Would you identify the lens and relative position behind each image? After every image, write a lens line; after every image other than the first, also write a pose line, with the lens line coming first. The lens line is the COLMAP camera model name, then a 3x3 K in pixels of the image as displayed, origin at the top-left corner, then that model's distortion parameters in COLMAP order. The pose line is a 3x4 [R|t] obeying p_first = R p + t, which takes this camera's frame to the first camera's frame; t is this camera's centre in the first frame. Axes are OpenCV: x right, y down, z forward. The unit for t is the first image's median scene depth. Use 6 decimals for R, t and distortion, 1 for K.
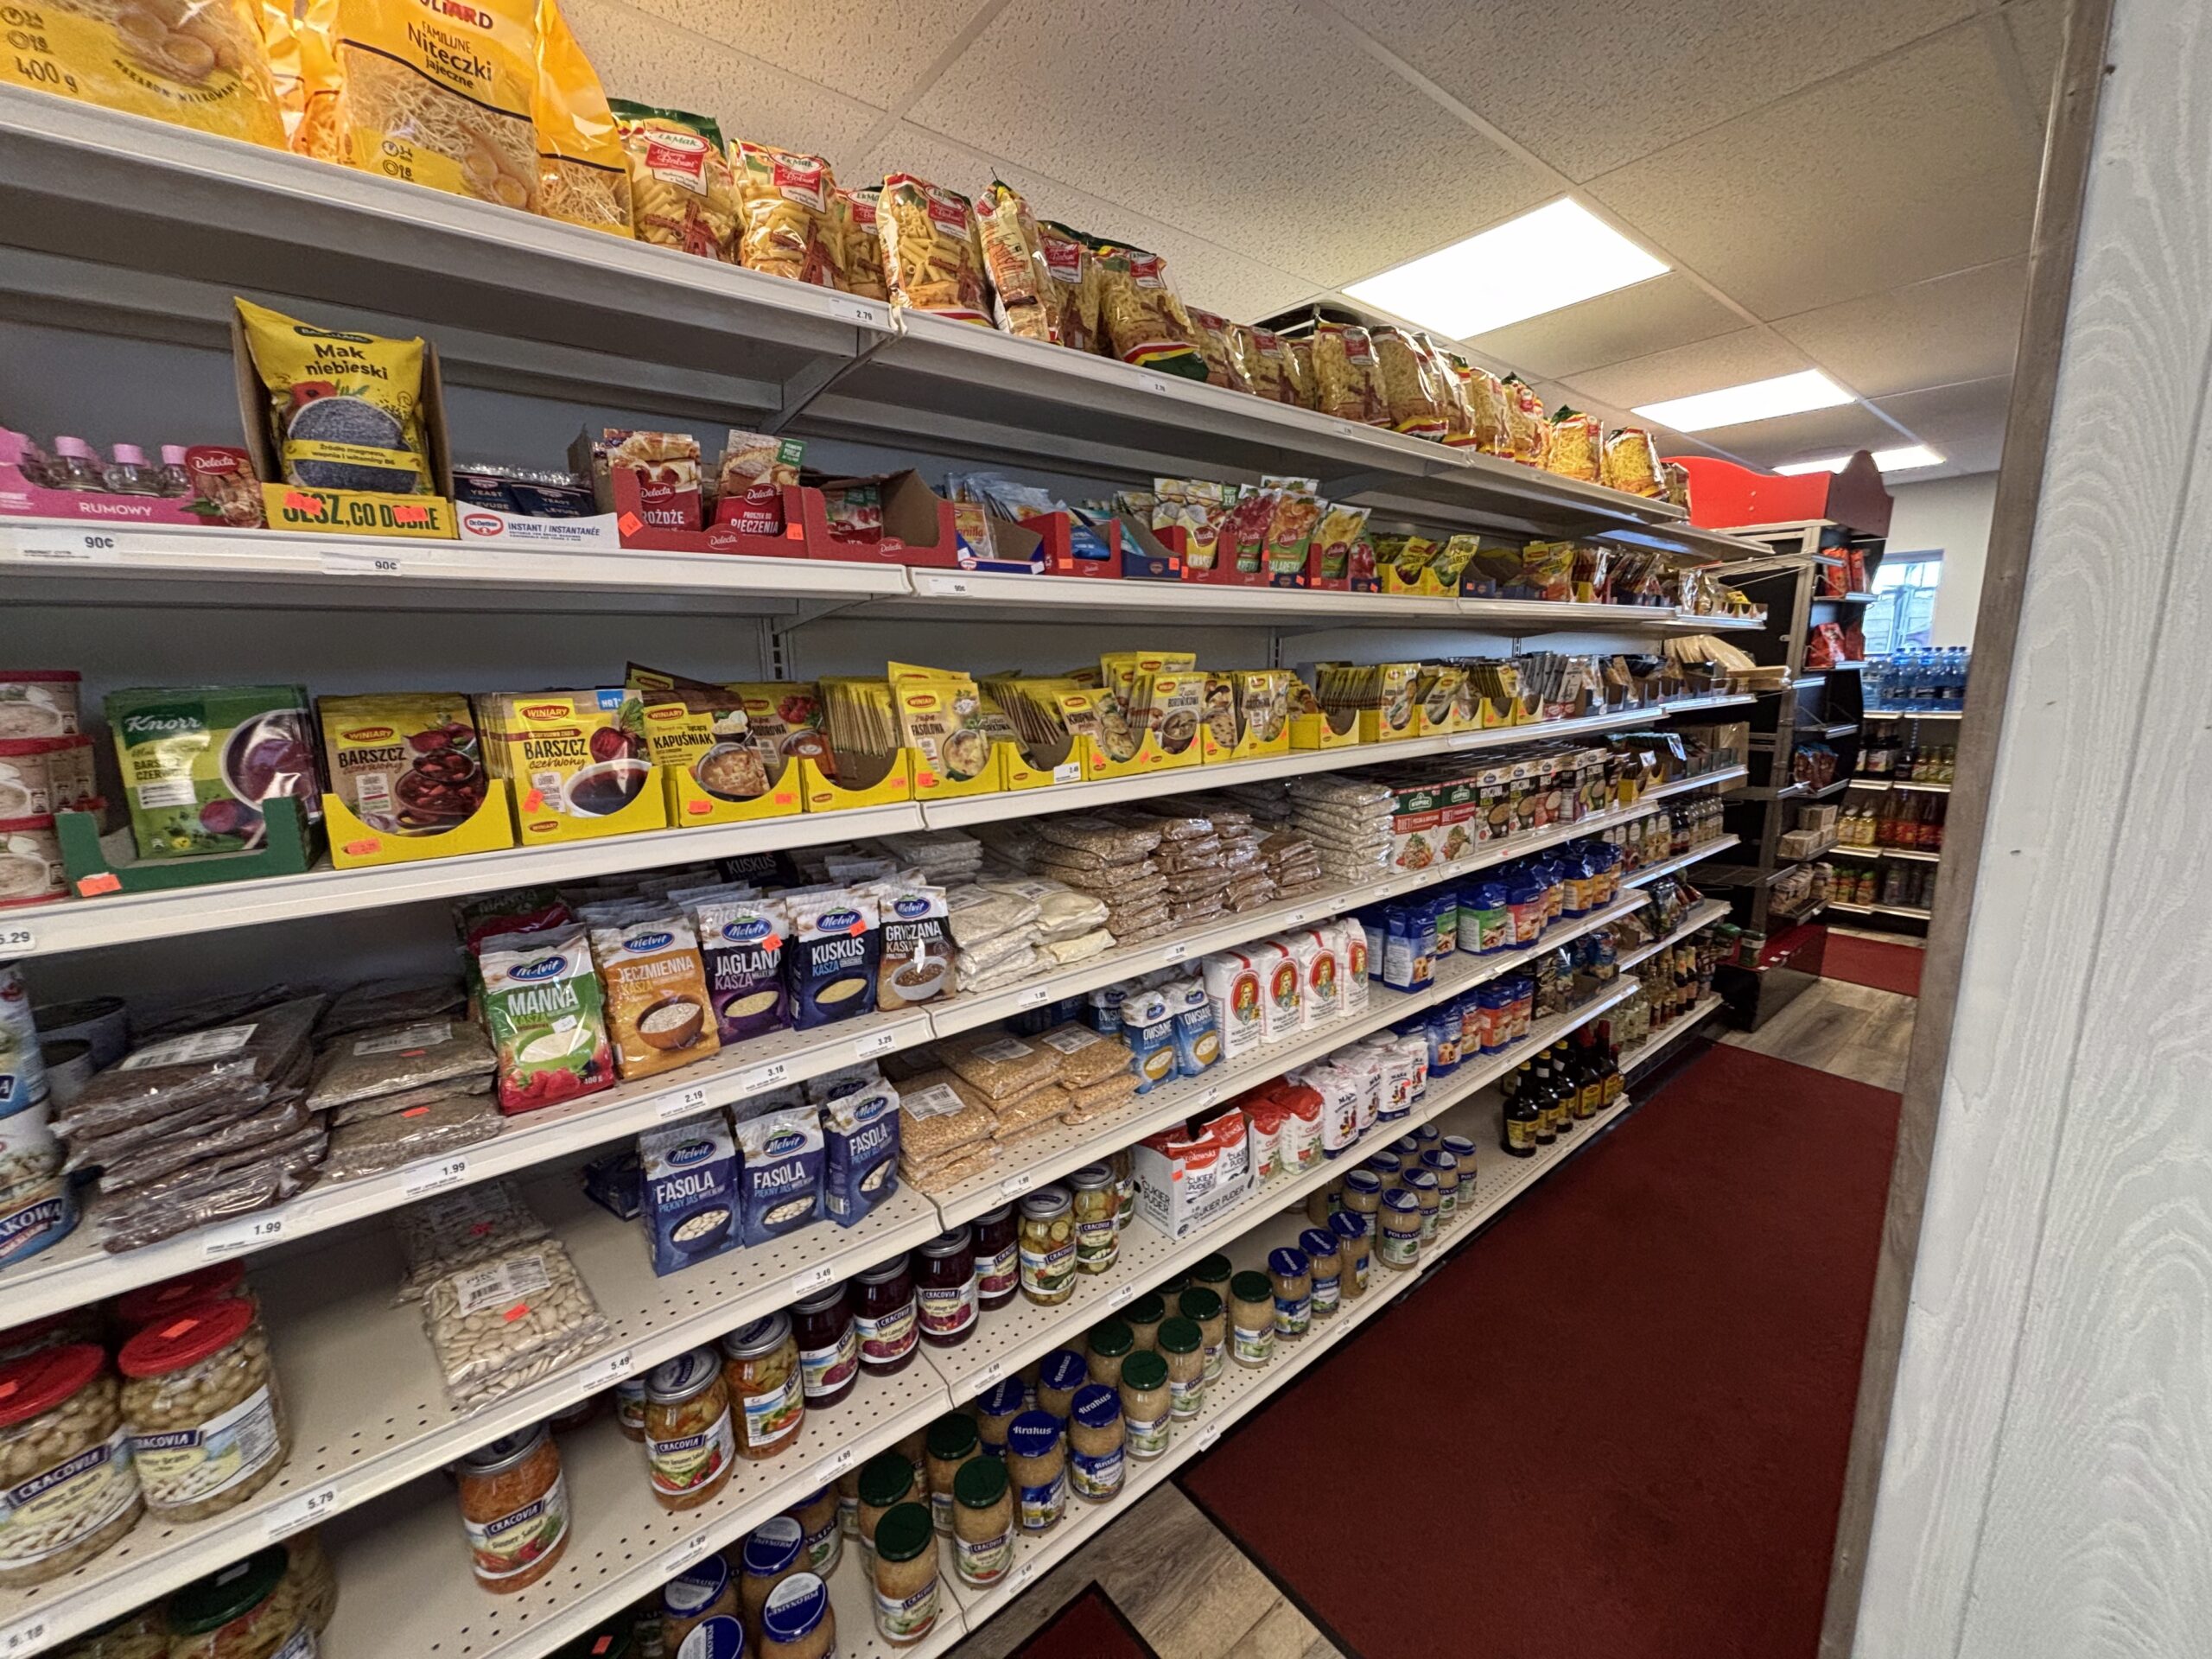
lens RADIAL K [[887.4, 0, 1104.0], [0, 887.4, 827.7], [0, 0, 1]] dist [0.000962, 0.000066]
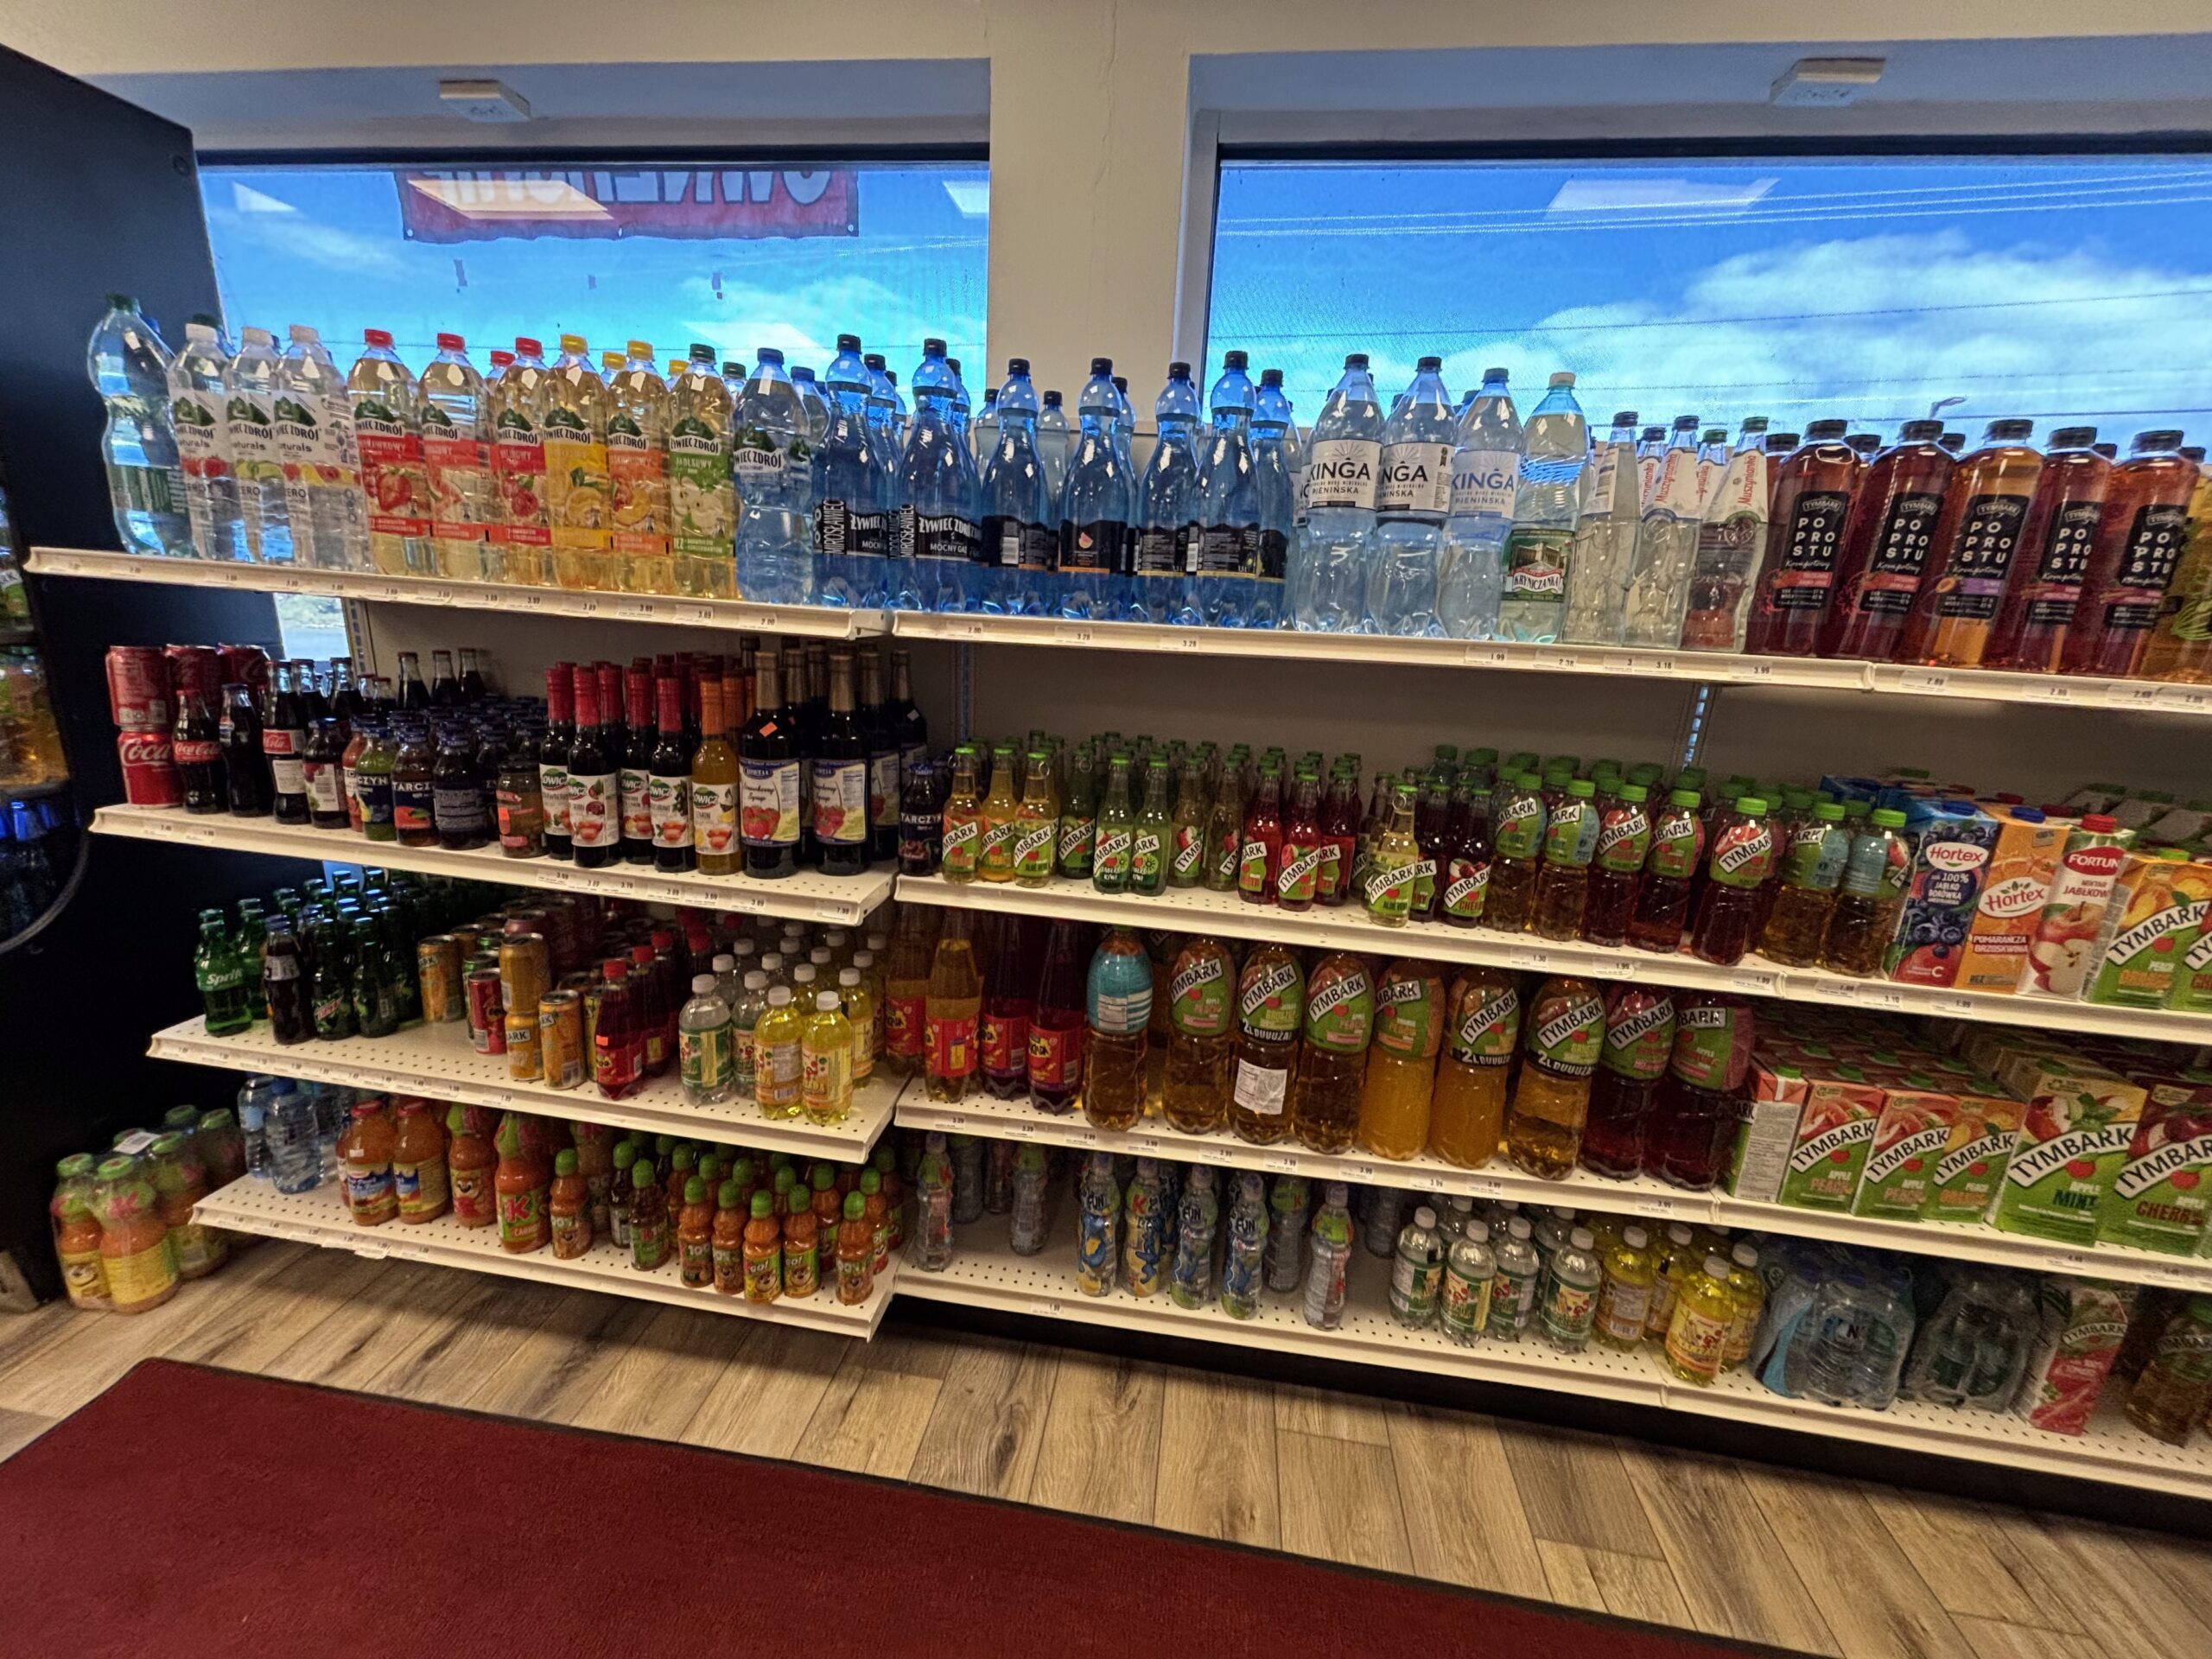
lens RADIAL K [[887.4, 0, 1099.7], [0, 887.4, 828.3], [0, 0, 1]] dist [0.000962, 0.000066]
pose [[0.736813, -0.114608, 0.666312, 0.771076], [0.057055, 0.992552, 0.107631, -0.093777], [-0.673685, -0.041287, 0.737865, 0.772954]]
